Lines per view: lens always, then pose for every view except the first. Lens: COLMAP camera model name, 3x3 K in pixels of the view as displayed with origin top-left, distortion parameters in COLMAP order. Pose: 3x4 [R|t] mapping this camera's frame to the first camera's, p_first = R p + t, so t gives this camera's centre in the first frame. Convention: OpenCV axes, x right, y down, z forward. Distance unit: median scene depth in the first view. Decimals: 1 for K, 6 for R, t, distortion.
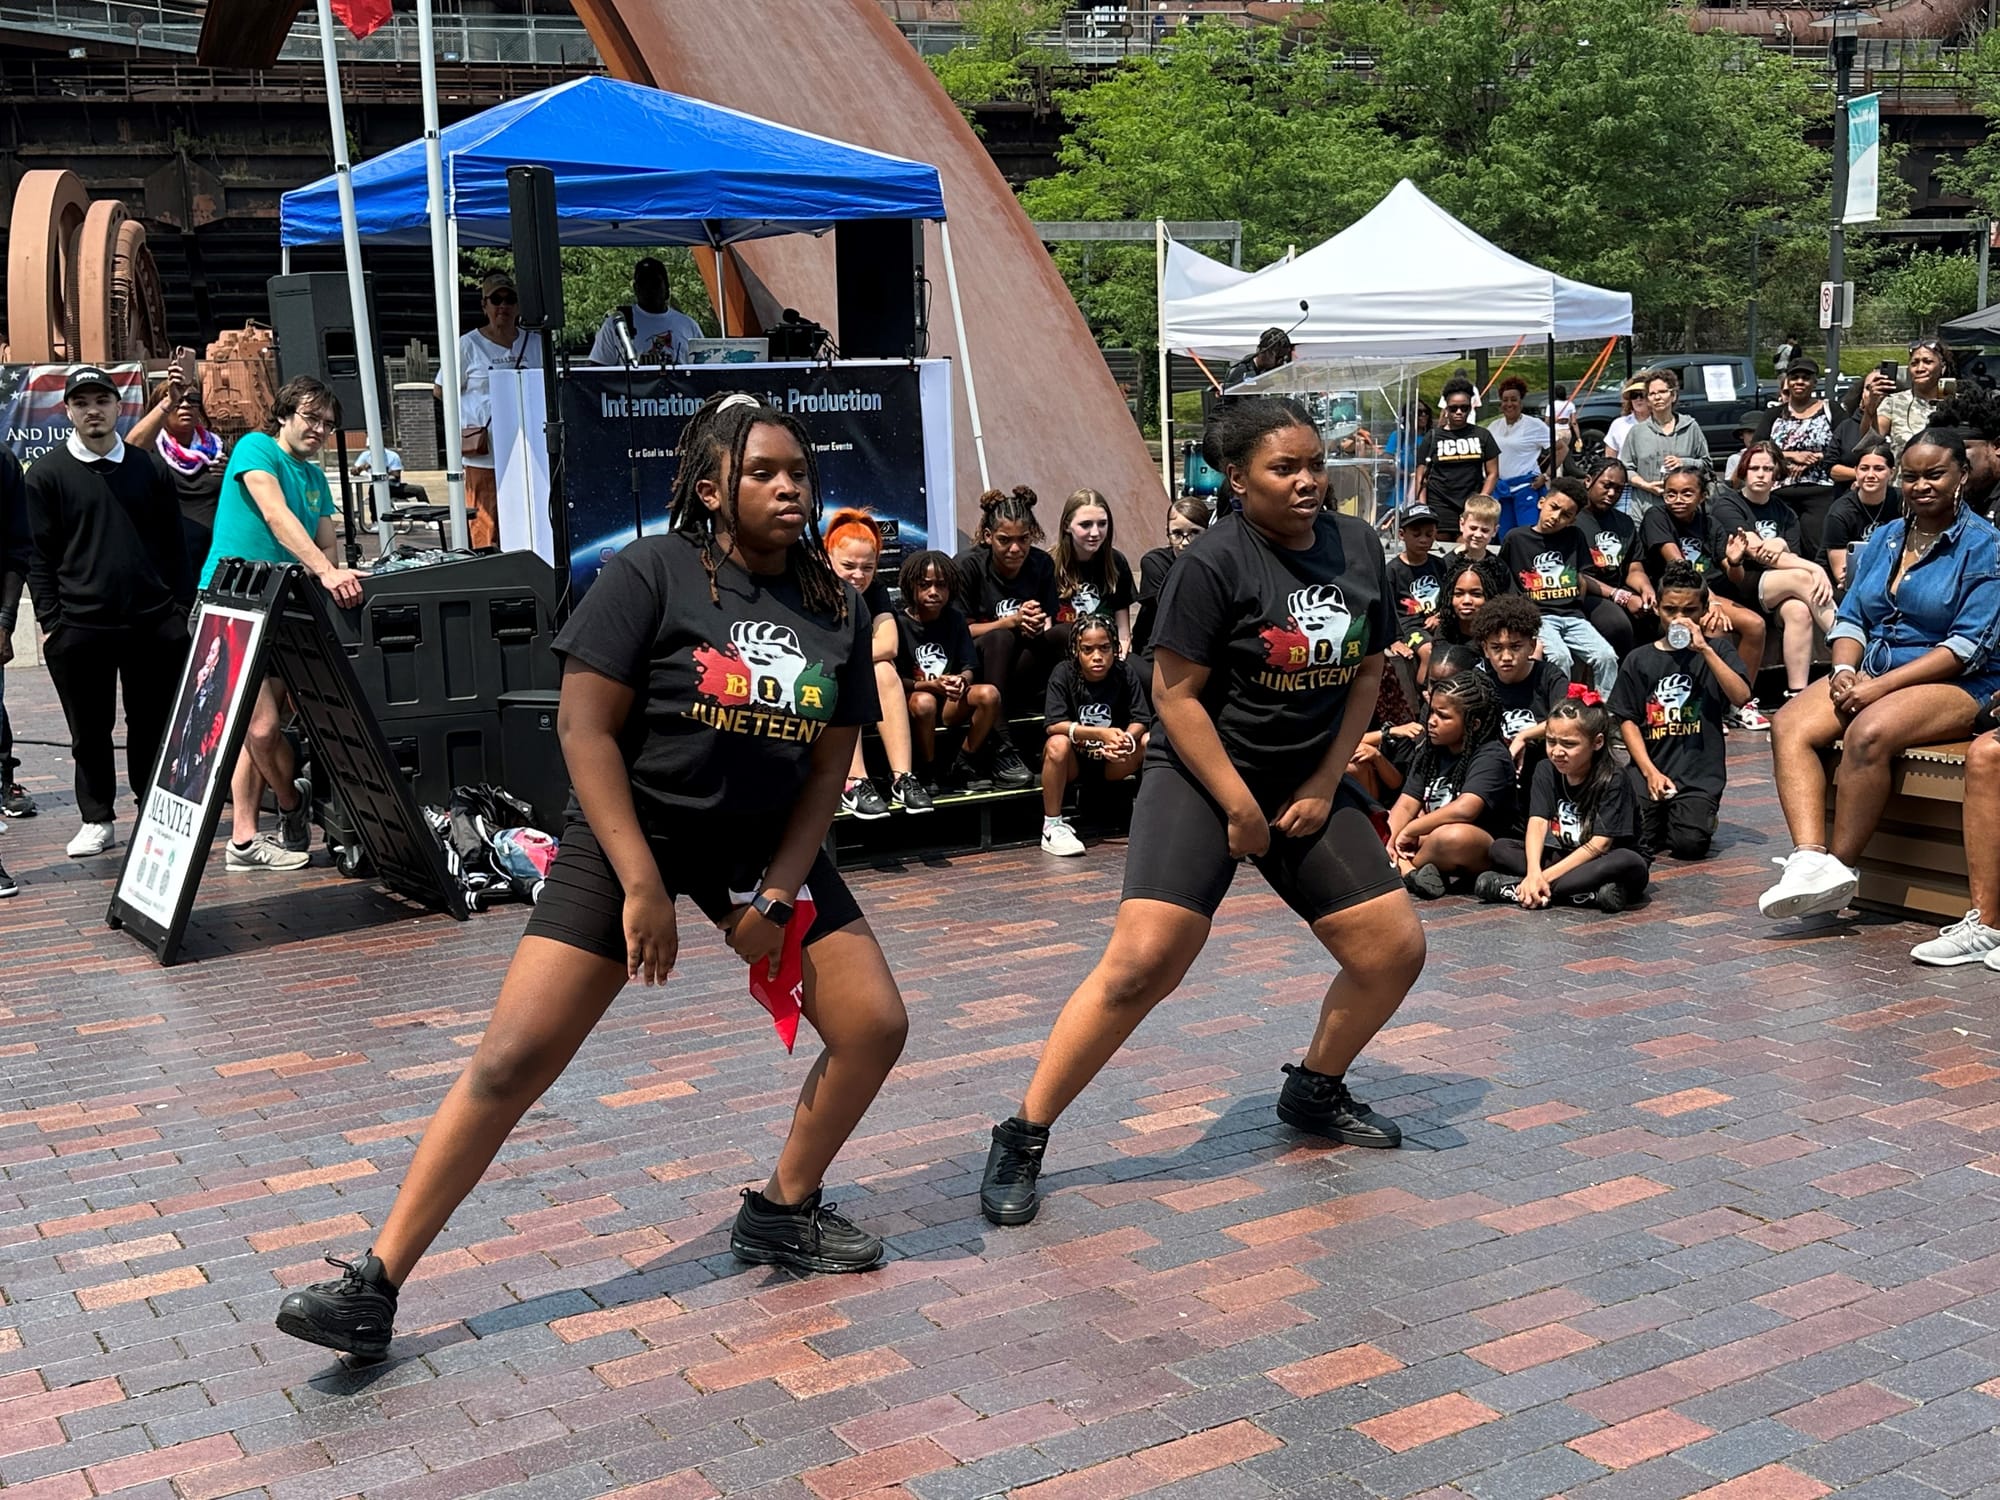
lens RADIAL K [[2211.6, 0, 1000.0], [0, 2211.6, 750.0], [0, 0, 1]] dist [0.209910, -0.507441]
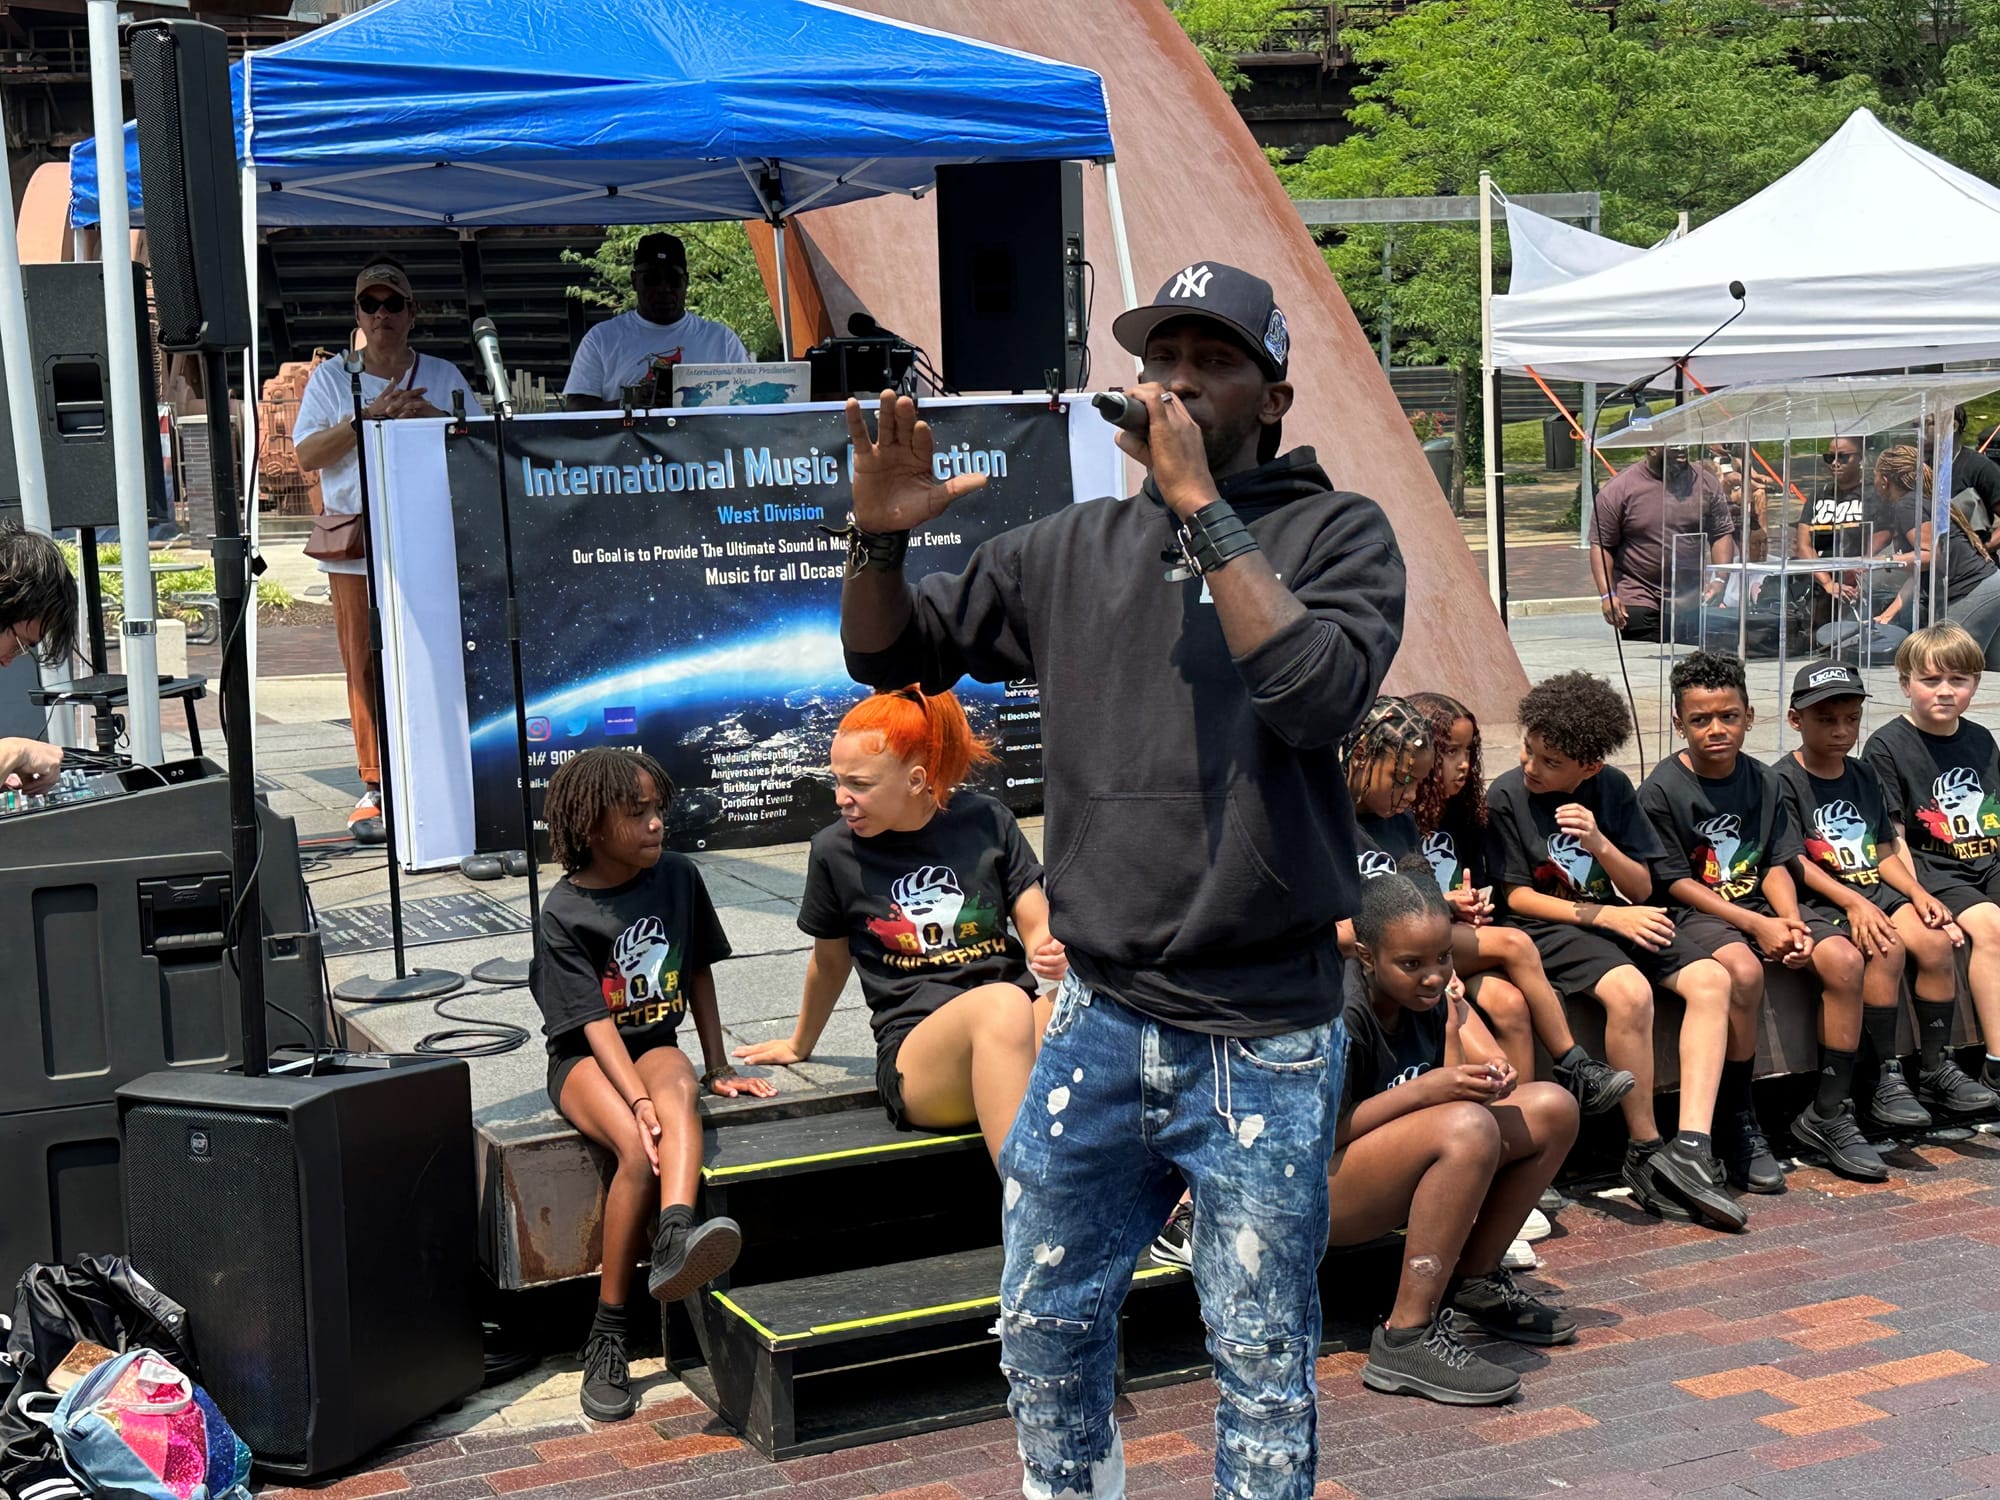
lens RADIAL K [[2688.4, 0, 1000.0], [0, 2688.4, 750.0], [0, 0, 1]] dist [0.122287, 0.004587]
pose [[0.994270, 0.002488, -0.106873, 0.025148], [-0.006608, 0.999248, -0.038210, -0.057831], [0.106697, 0.038697, 0.993538, 0.315833]]
